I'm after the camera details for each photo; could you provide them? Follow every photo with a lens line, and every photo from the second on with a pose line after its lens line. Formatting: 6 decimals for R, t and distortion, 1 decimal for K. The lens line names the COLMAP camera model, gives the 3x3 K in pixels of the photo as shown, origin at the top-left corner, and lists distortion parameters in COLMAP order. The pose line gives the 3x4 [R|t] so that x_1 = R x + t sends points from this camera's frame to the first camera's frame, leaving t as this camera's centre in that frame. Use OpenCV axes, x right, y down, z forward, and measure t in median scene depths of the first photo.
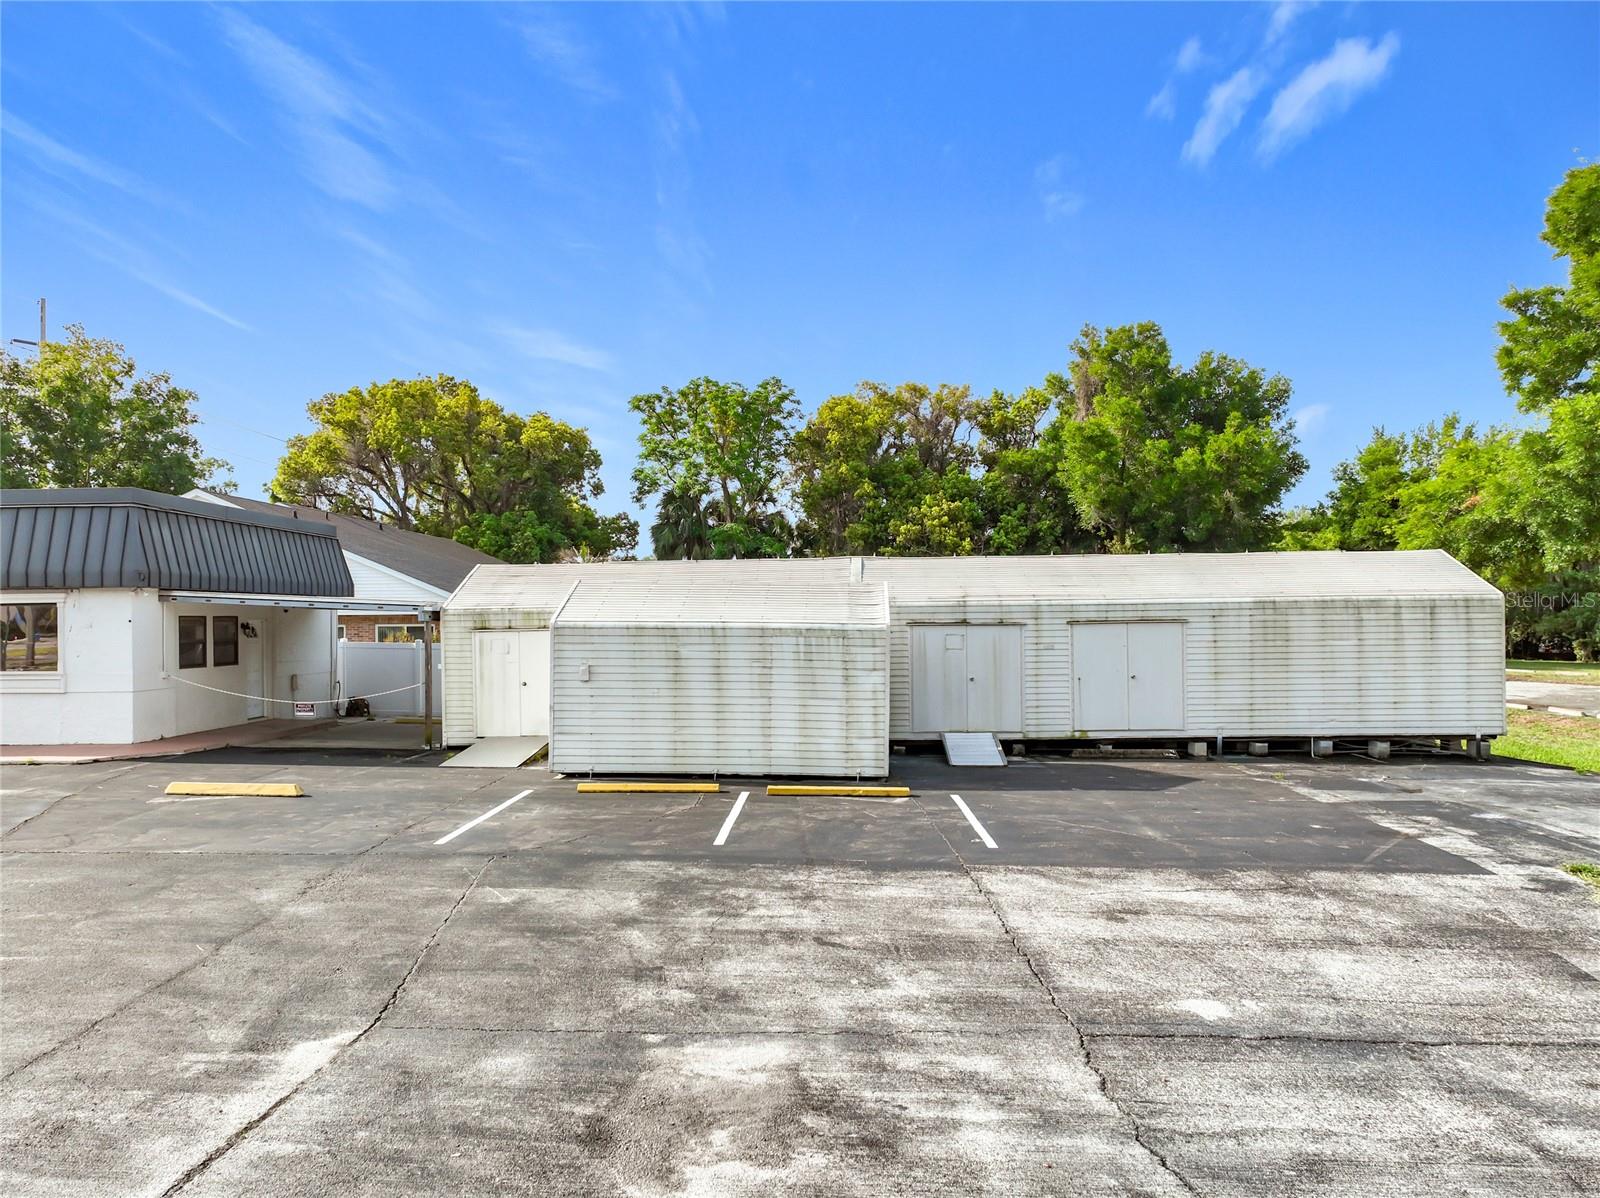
lens RADIAL K [[1136.8, 0, 799.1], [0, 1136.8, 627.0], [0, 0, 1]] dist [-0.006714, 0.003343]
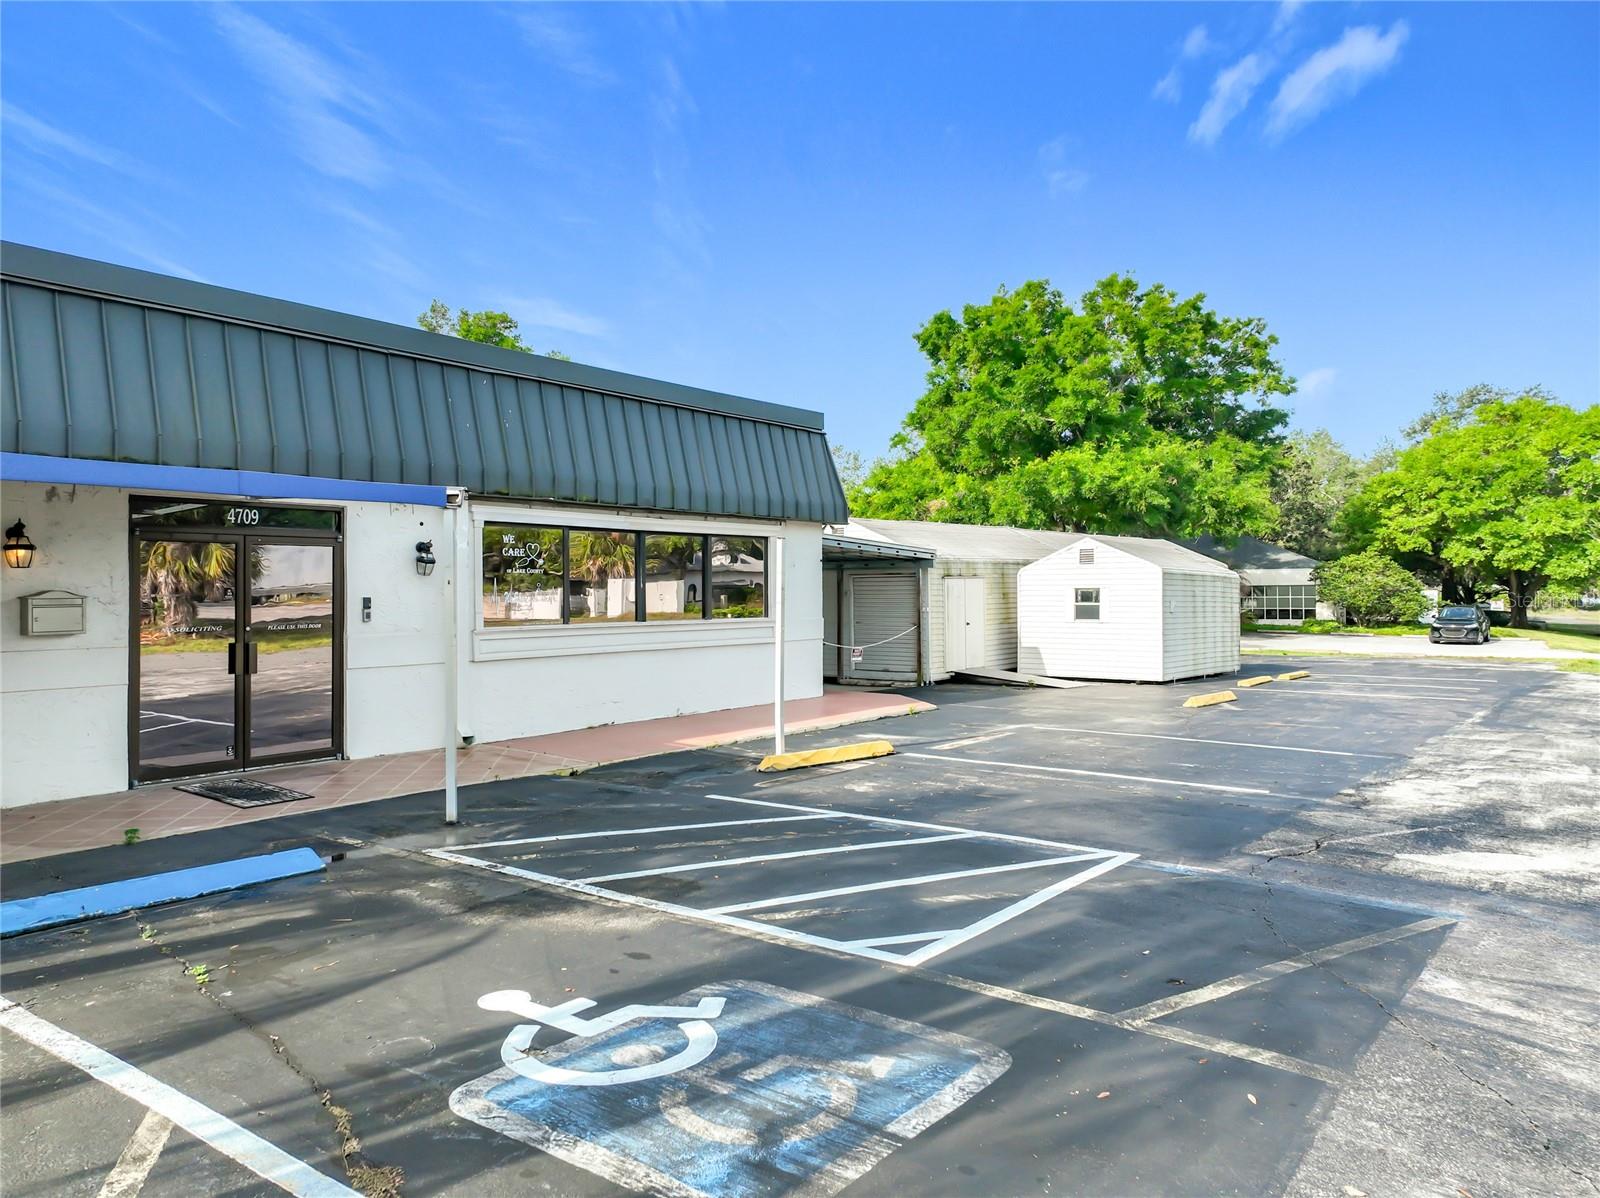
lens RADIAL K [[1119.7, 0, 799.4], [0, 1119.7, 584.5], [0, 0, 1]] dist [0.023528, 0.010233]
pose [[0.584464, 0.009280, 0.811367, -1.251539], [0.005827, 0.999861, -0.015634, 0.026429], [-0.811399, 0.013865, 0.584329, 0.465460]]
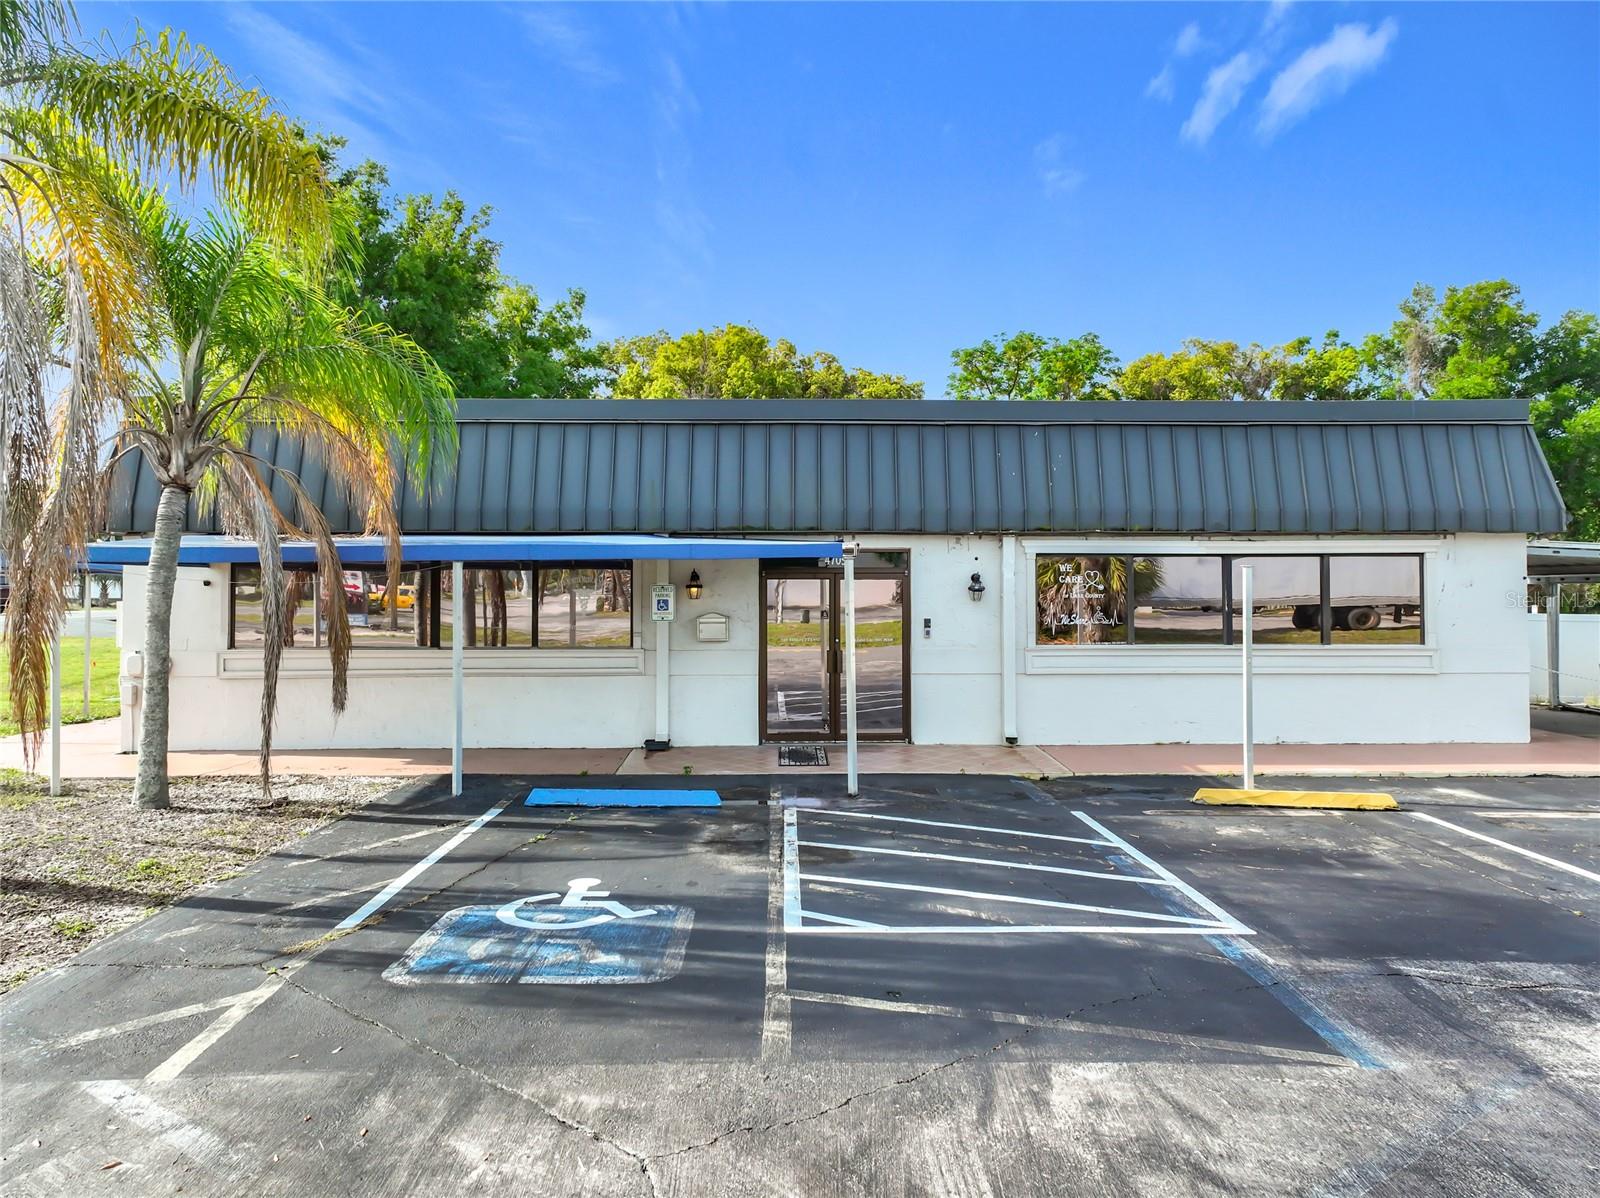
lens RADIAL K [[1130.6, 0, 806.3], [0, 1130.6, 574.9], [0, 0, 1]] dist [0.018271, 0.000770]
pose [[0.998680, 0.008109, 0.050713, -1.040777], [-0.007036, 0.999748, -0.021311, 0.011247], [-0.050873, 0.020926, 0.998486, 0.259545]]
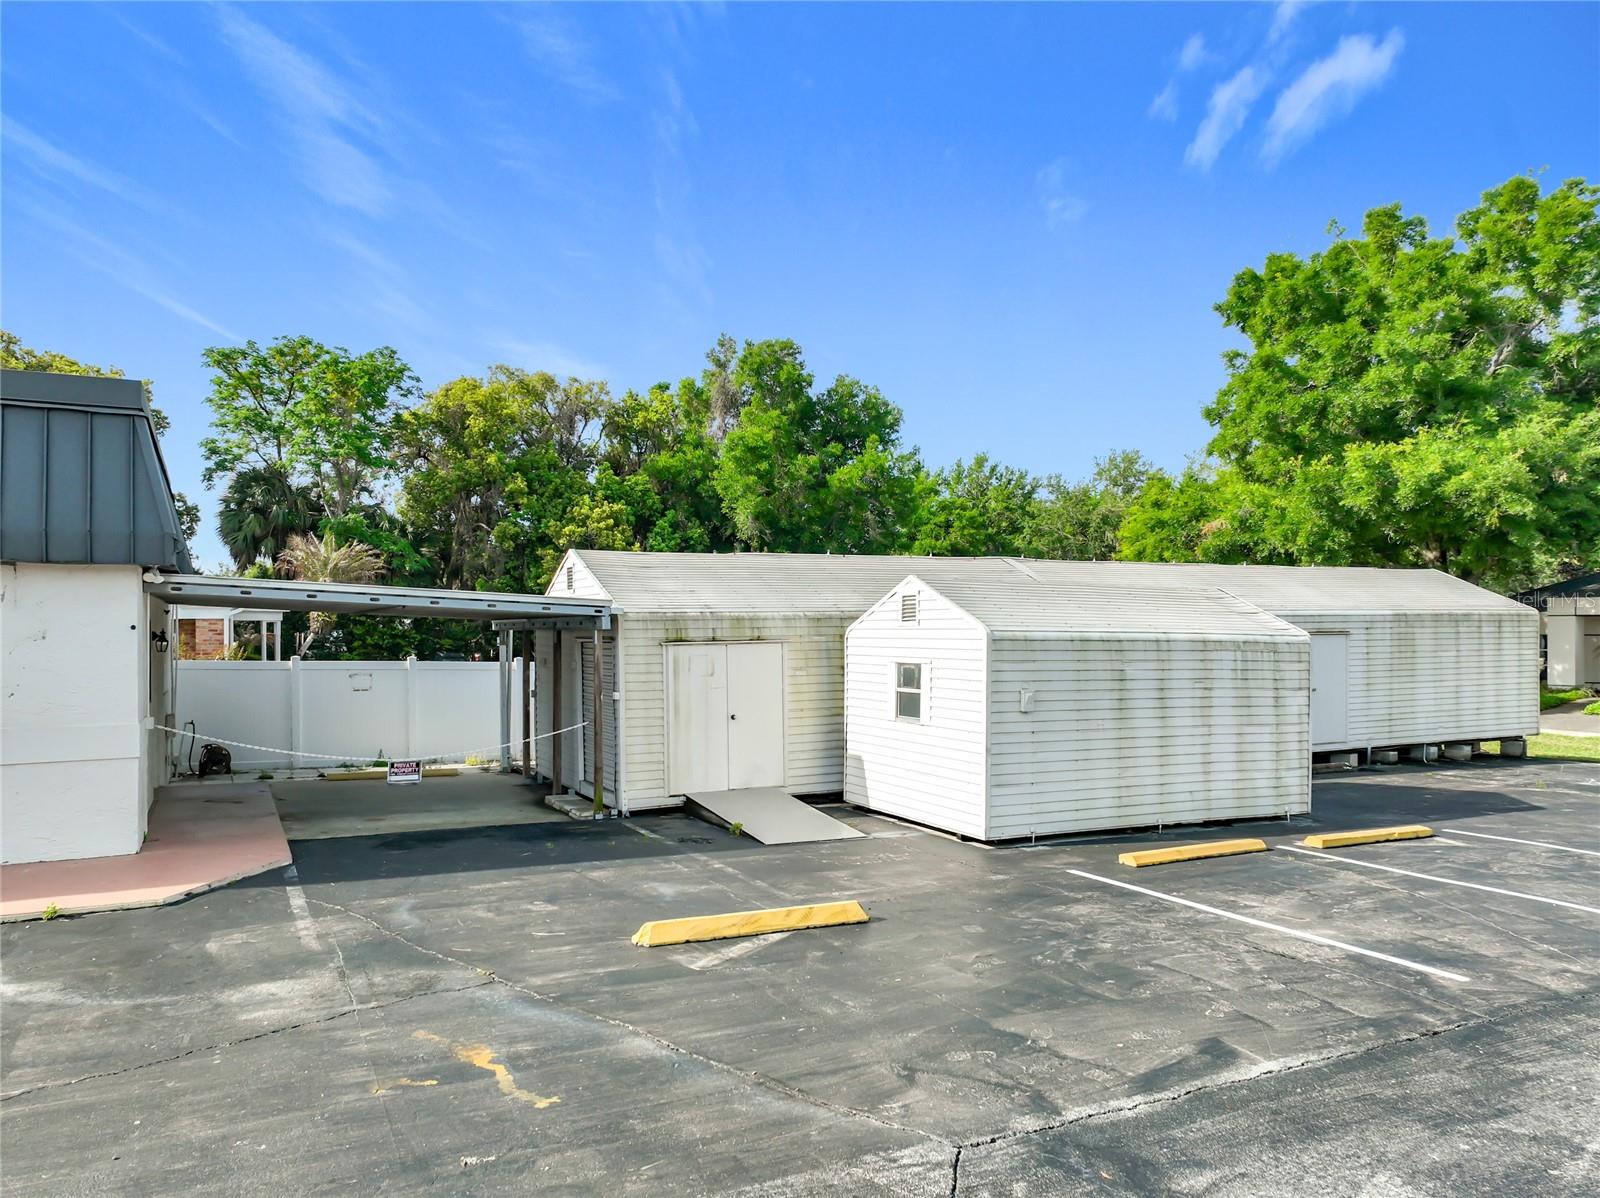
lens RADIAL K [[1119.0, 0, 806.0], [0, 1119.0, 634.3], [0, 0, 1]] dist [0.015393, 0.001123]
pose [[0.875277, 0.002598, 0.483615, -0.537328], [-0.001382, 0.999995, -0.002870, -0.000625], [-0.483620, 0.001844, 0.875276, 0.352225]]
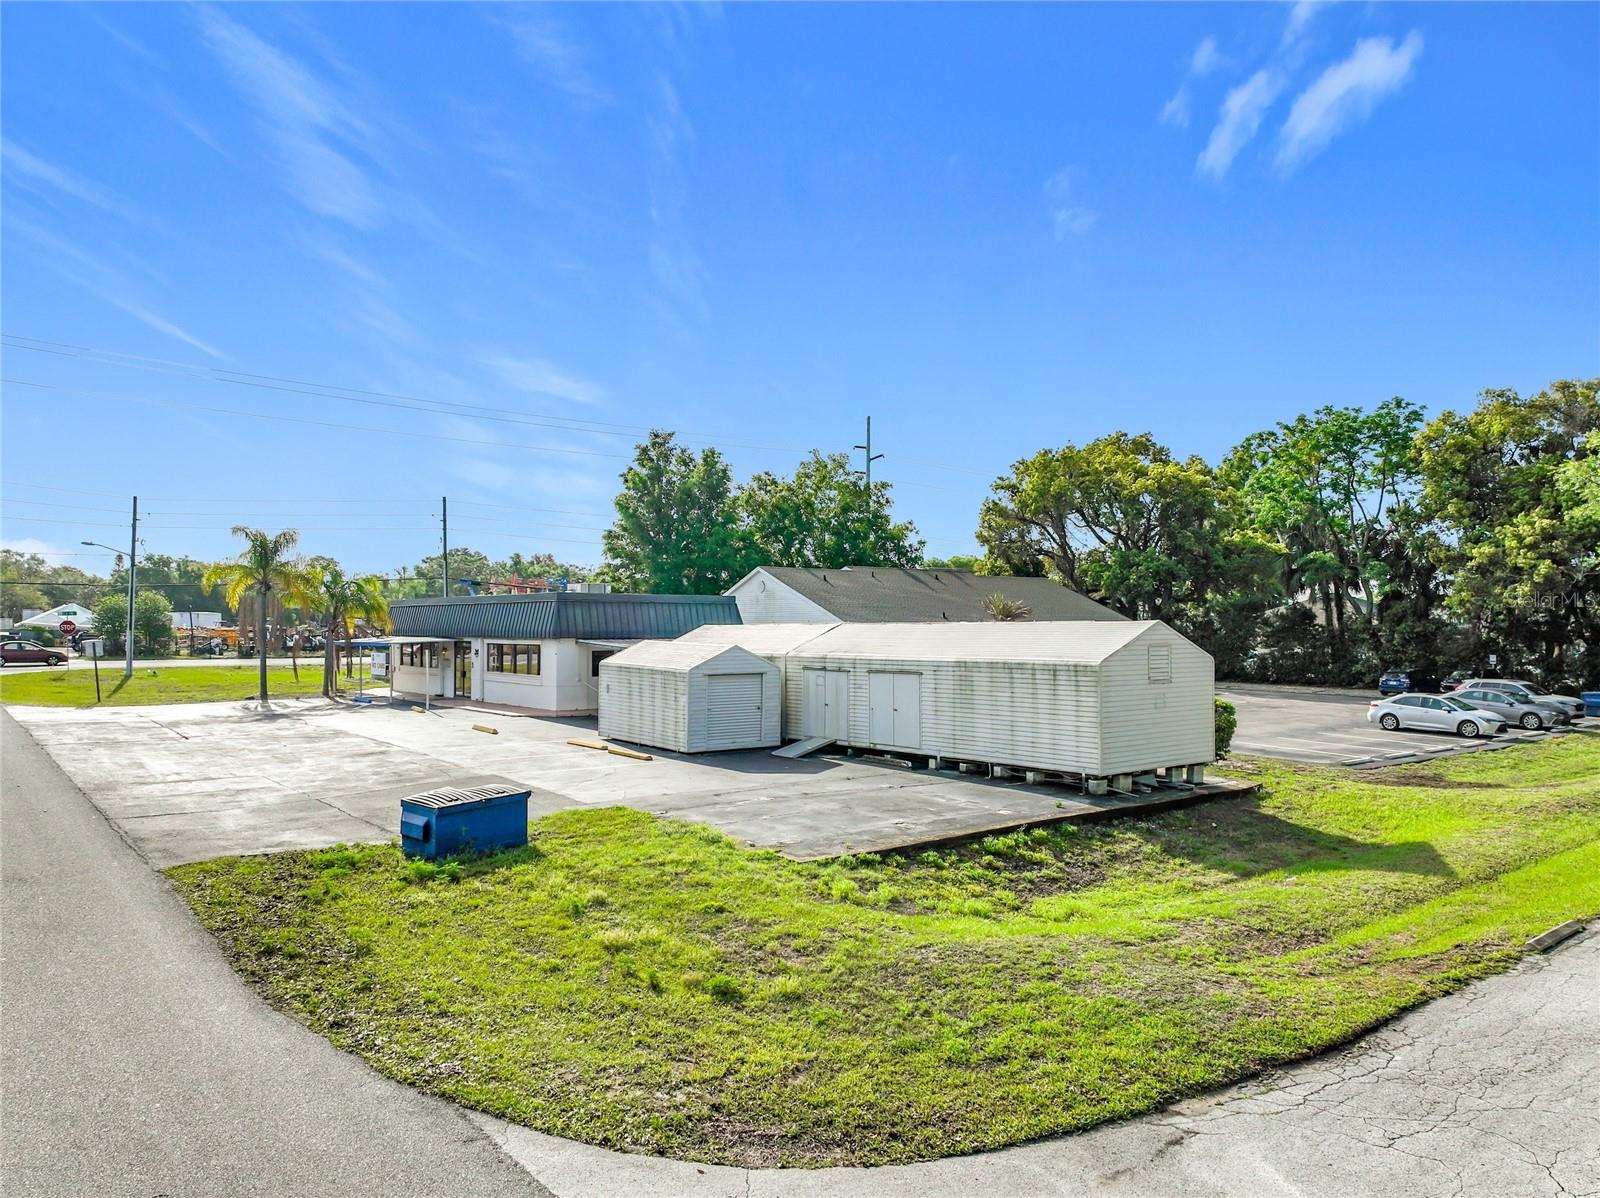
lens RADIAL K [[1136.8, 0, 799.1], [0, 1136.8, 627.0], [0, 0, 1]] dist [-0.006714, 0.003343]
pose [[0.646843, 0.009453, -0.762564, 1.291990], [-0.010091, 0.999942, 0.003836, -0.065584], [0.762556, 0.005214, 0.646901, -0.048861]]
